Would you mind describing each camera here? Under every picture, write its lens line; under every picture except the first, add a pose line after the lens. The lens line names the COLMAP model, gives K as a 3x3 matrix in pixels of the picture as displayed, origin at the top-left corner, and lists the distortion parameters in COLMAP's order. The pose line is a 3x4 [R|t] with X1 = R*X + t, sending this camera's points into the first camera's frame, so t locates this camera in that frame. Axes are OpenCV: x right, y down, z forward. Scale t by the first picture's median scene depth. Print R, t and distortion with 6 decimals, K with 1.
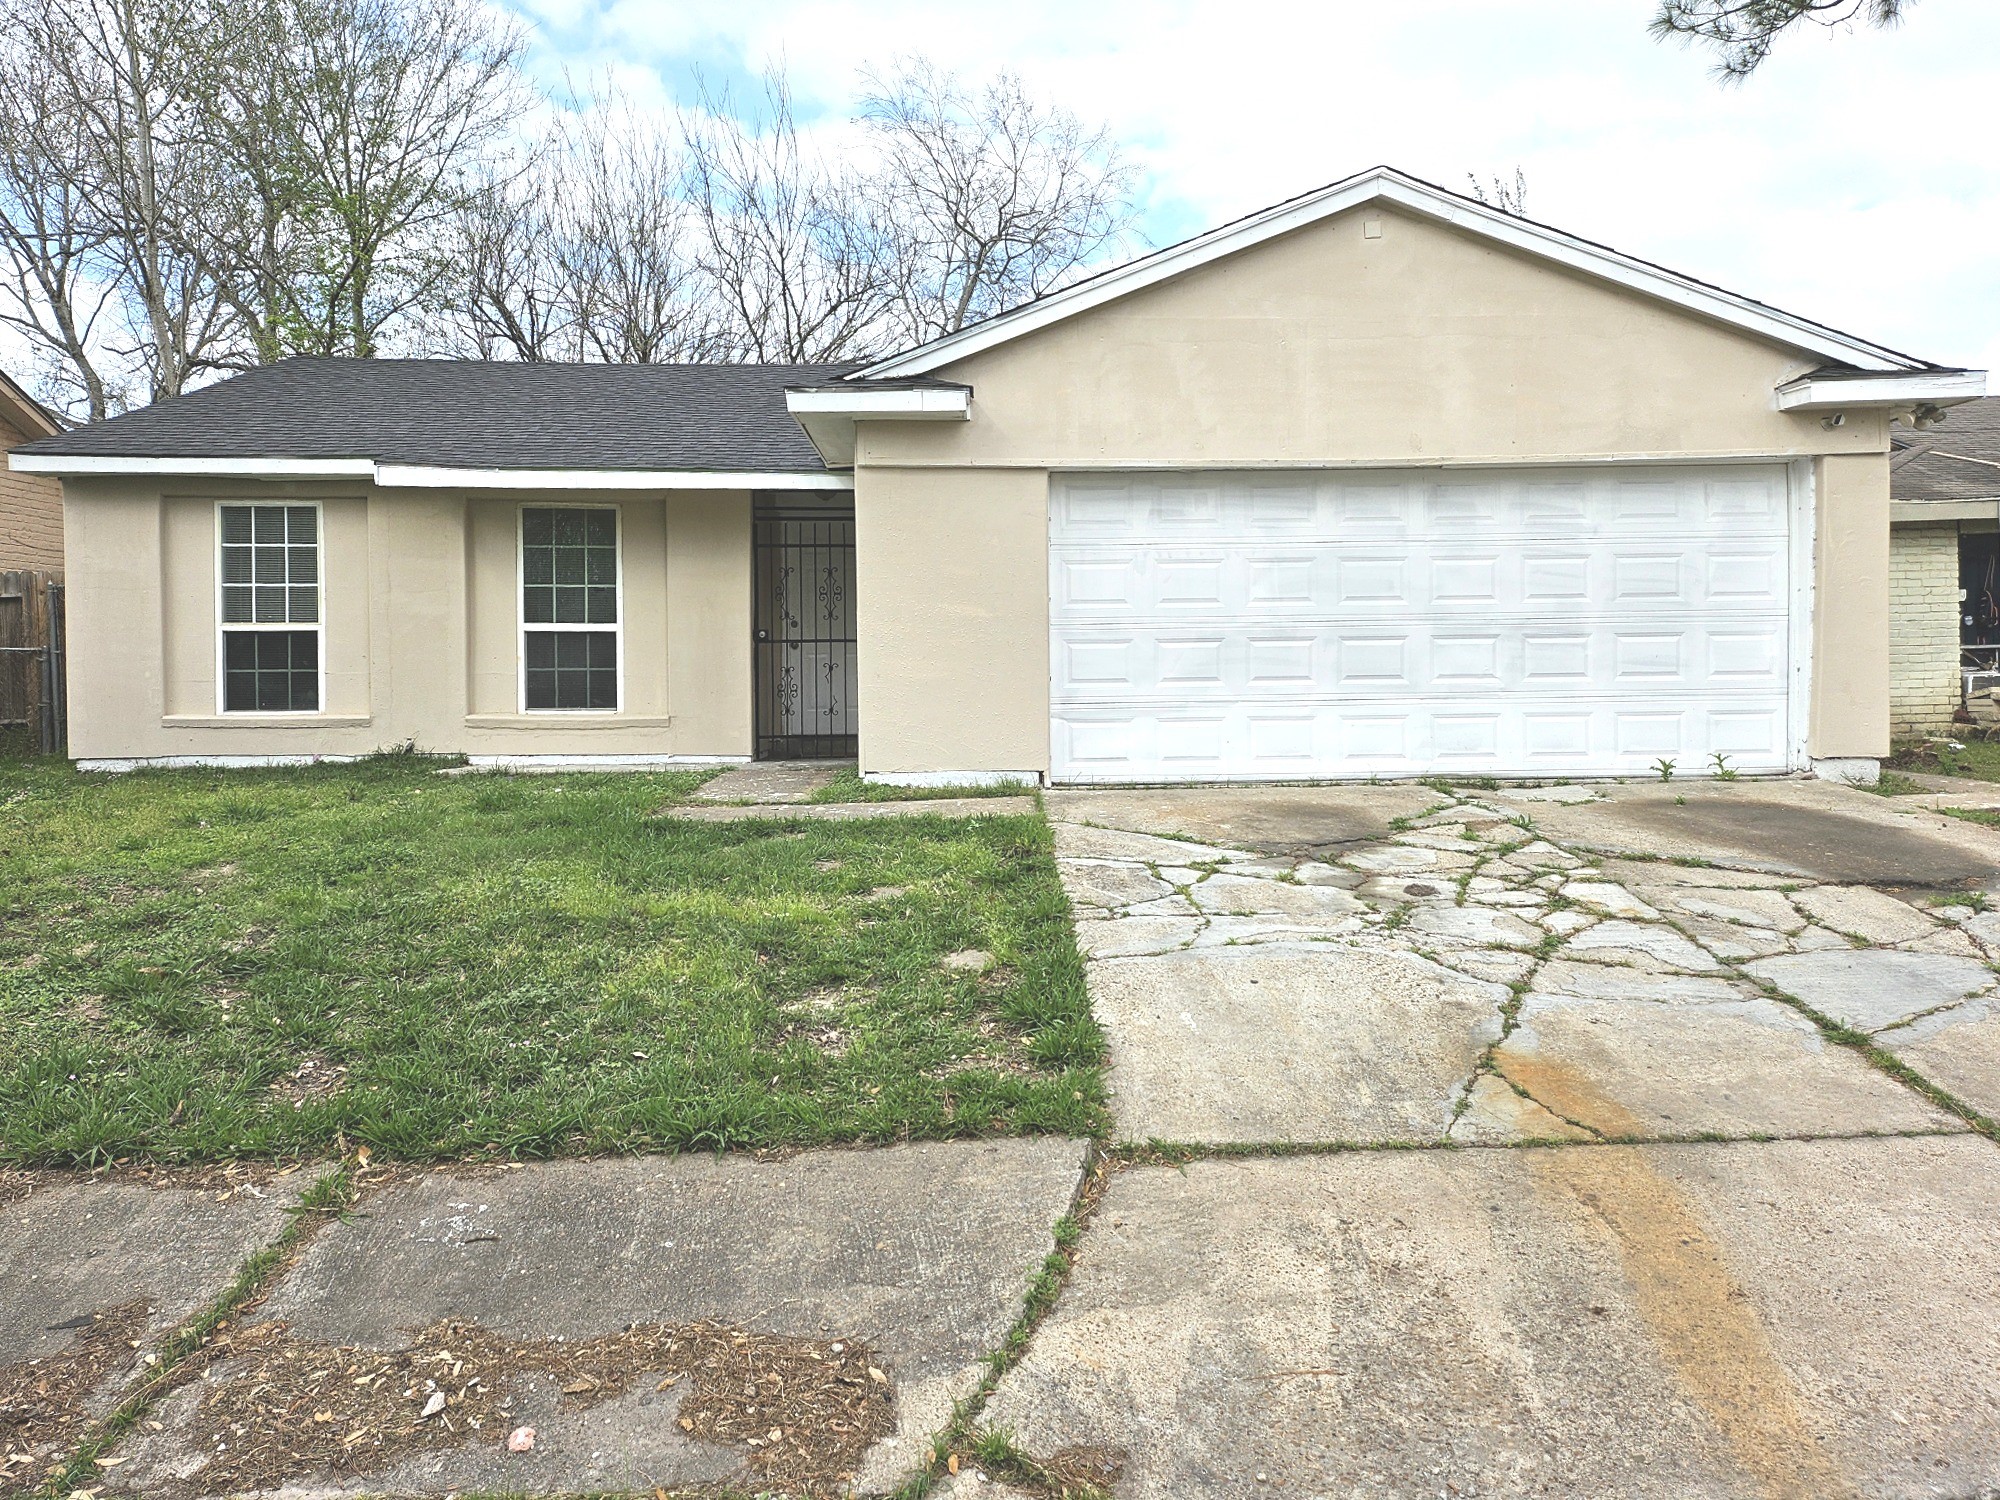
lens RADIAL K [[1501.6, 0, 999.6], [0, 1501.6, 694.3], [0, 0, 1]] dist [0.104967, -0.120529]
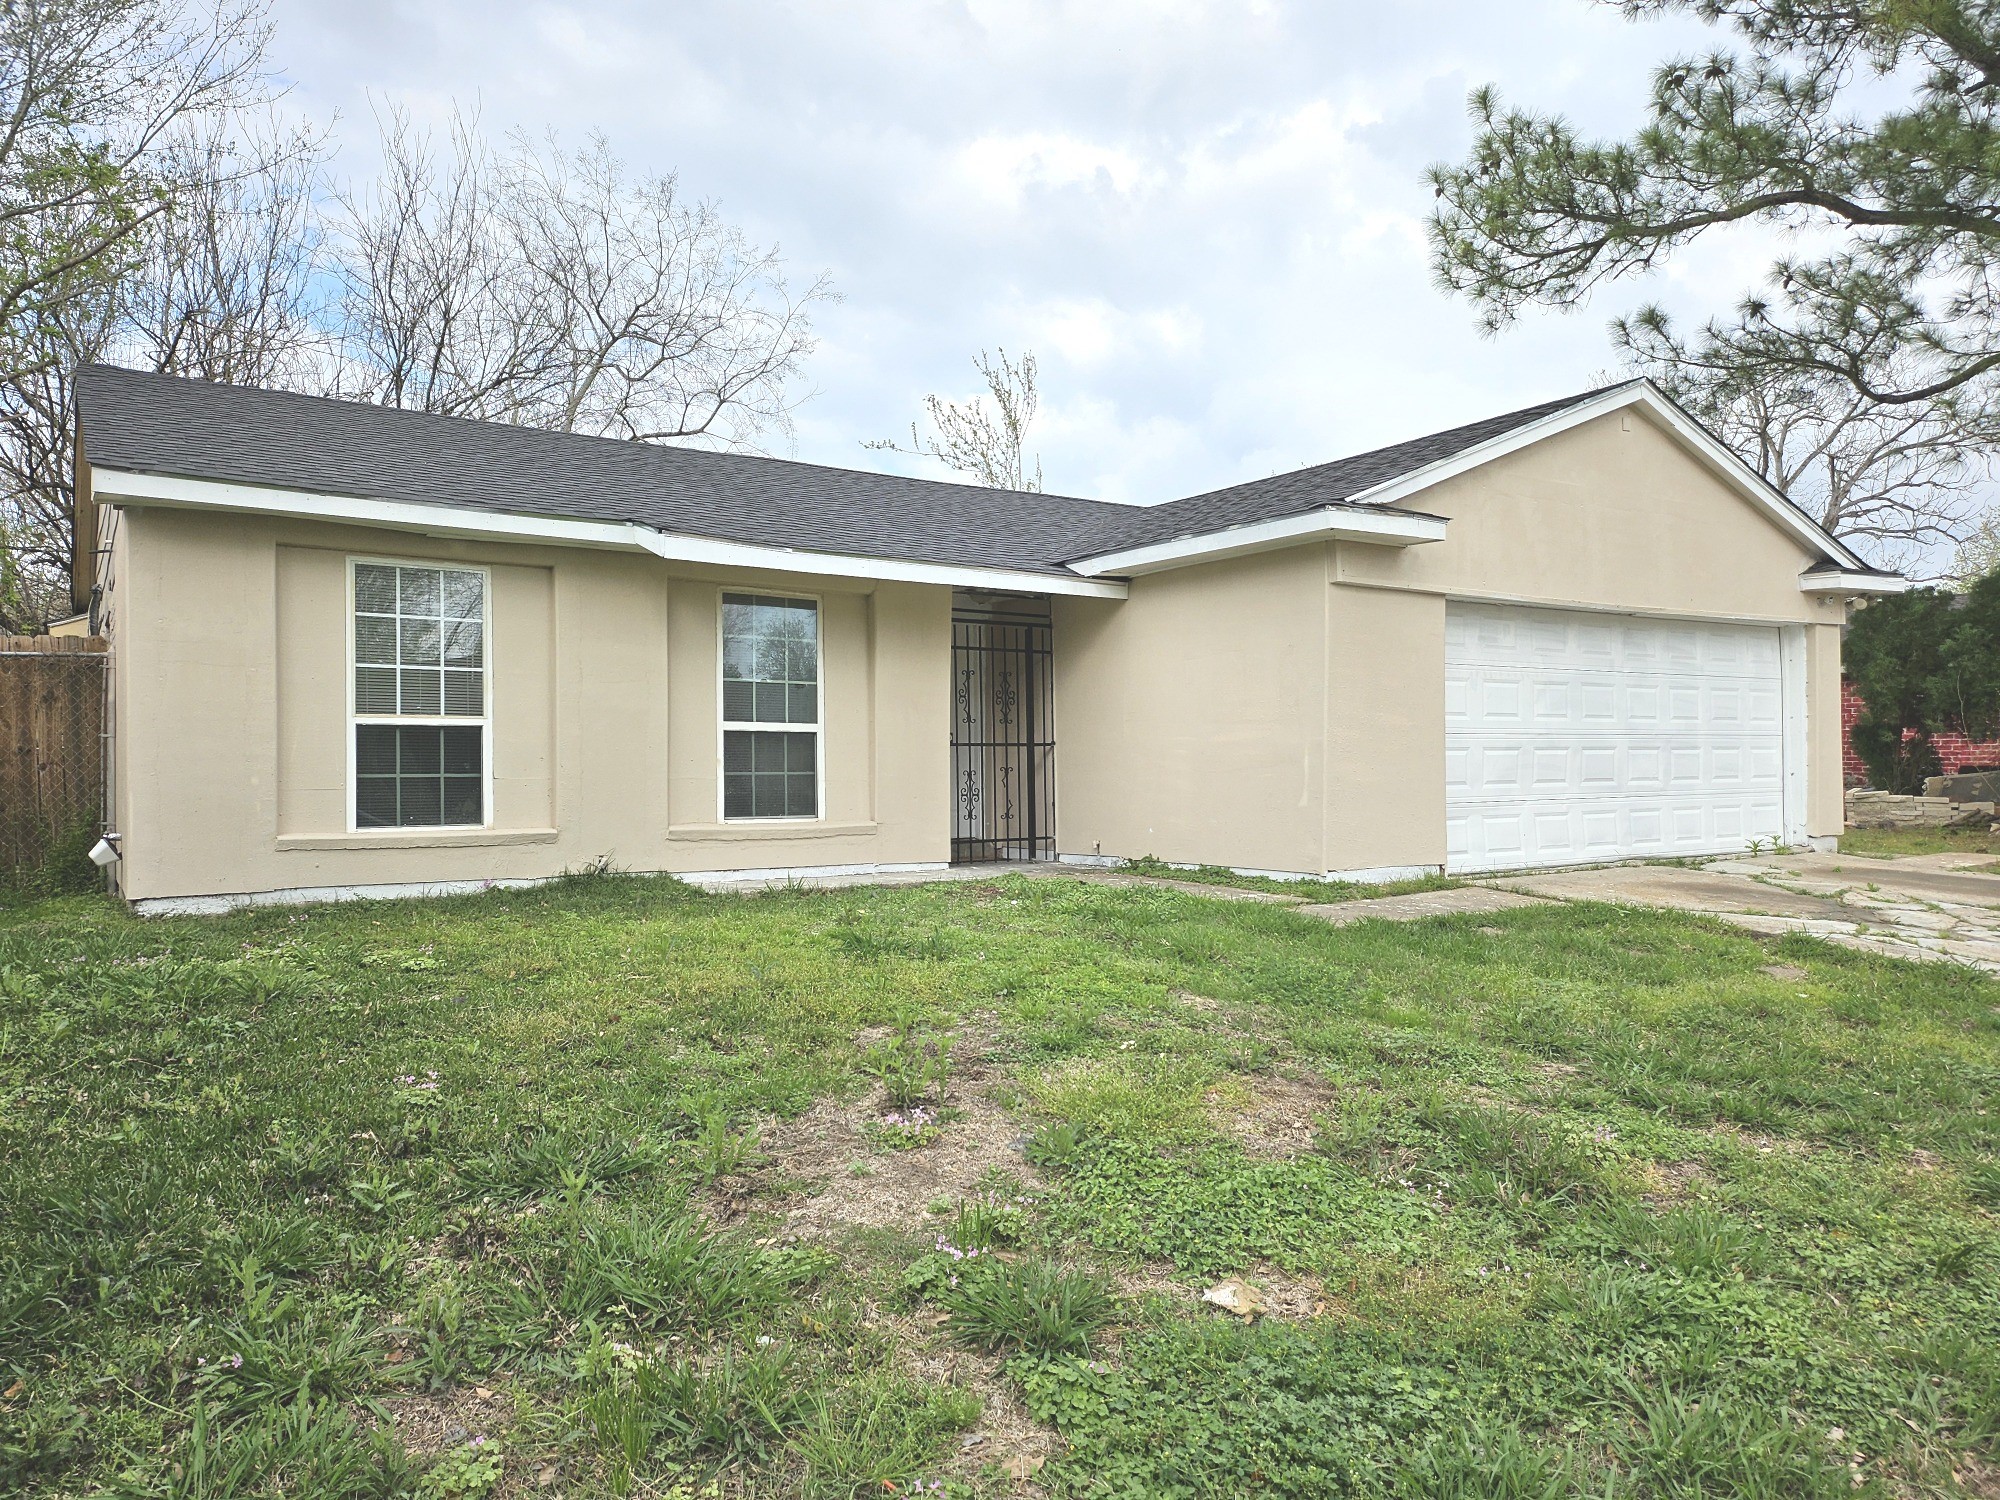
lens RADIAL K [[1429.4, 0, 1000.0], [0, 1429.4, 750.0], [0, 0, 1]] dist [0.090798, -0.095380]
pose [[0.841268, 0.009179, 0.540540, -0.634593], [0.008721, 0.999495, -0.030545, -0.003153], [-0.540547, 0.030411, 0.840764, 0.210077]]
